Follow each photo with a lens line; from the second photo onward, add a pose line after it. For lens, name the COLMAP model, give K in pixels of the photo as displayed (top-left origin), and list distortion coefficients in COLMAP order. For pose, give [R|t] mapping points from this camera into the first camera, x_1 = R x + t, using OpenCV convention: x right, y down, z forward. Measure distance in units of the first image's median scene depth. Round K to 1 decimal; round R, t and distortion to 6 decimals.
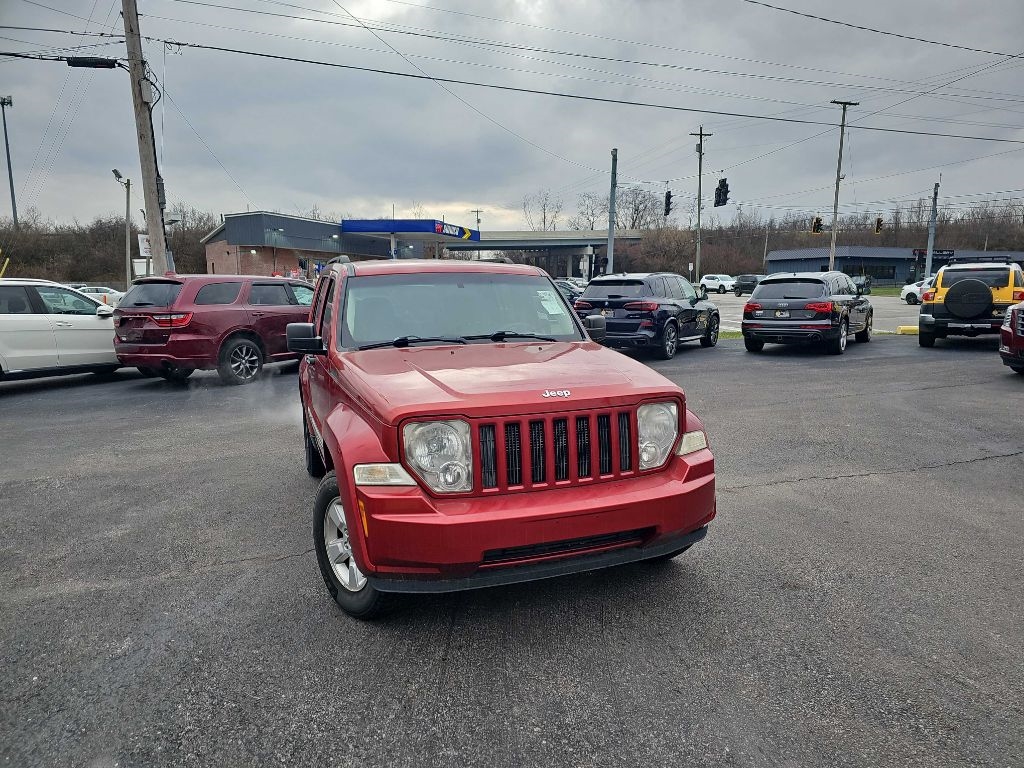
lens RADIAL K [[653.1, 0, 513.9], [0, 653.1, 399.4], [0, 0, 1]] dist [0.052869, -0.032566]
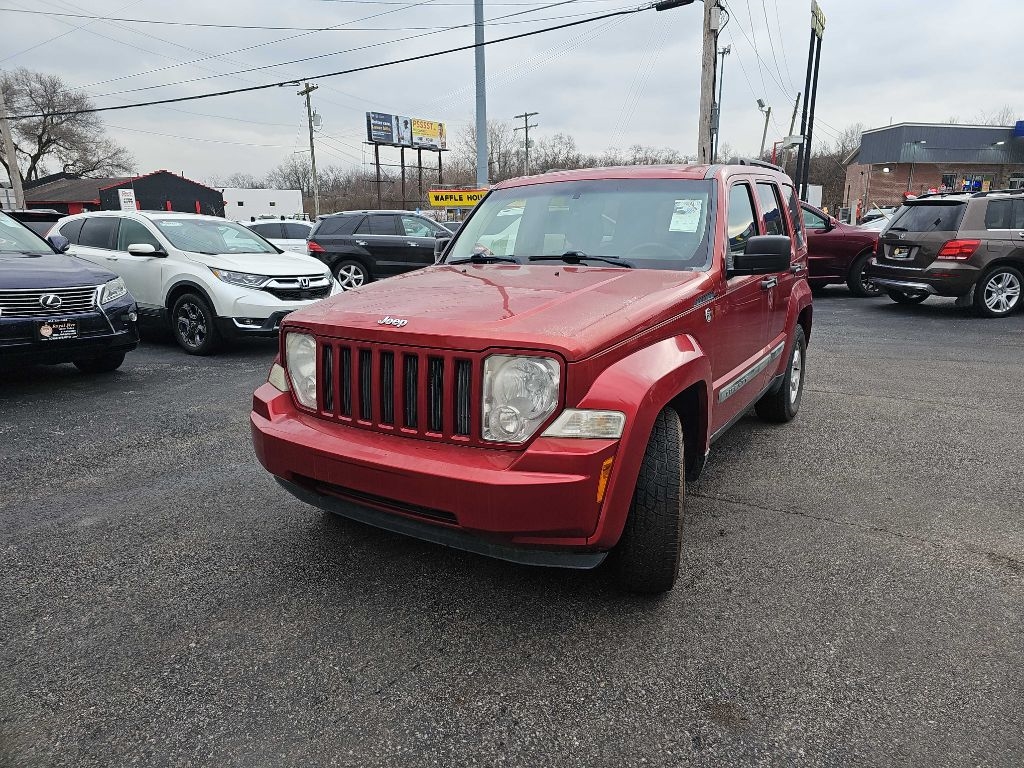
lens RADIAL K [[650.8, 0, 531.3], [0, 650.8, 383.5], [0, 0, 1]] dist [0.049660, -0.025321]
pose [[0.636754, 0.186661, -0.748132, 0.221307], [-0.120372, 0.982424, 0.142666, -0.019379], [0.761613, -0.000790, 0.648032, 0.159445]]
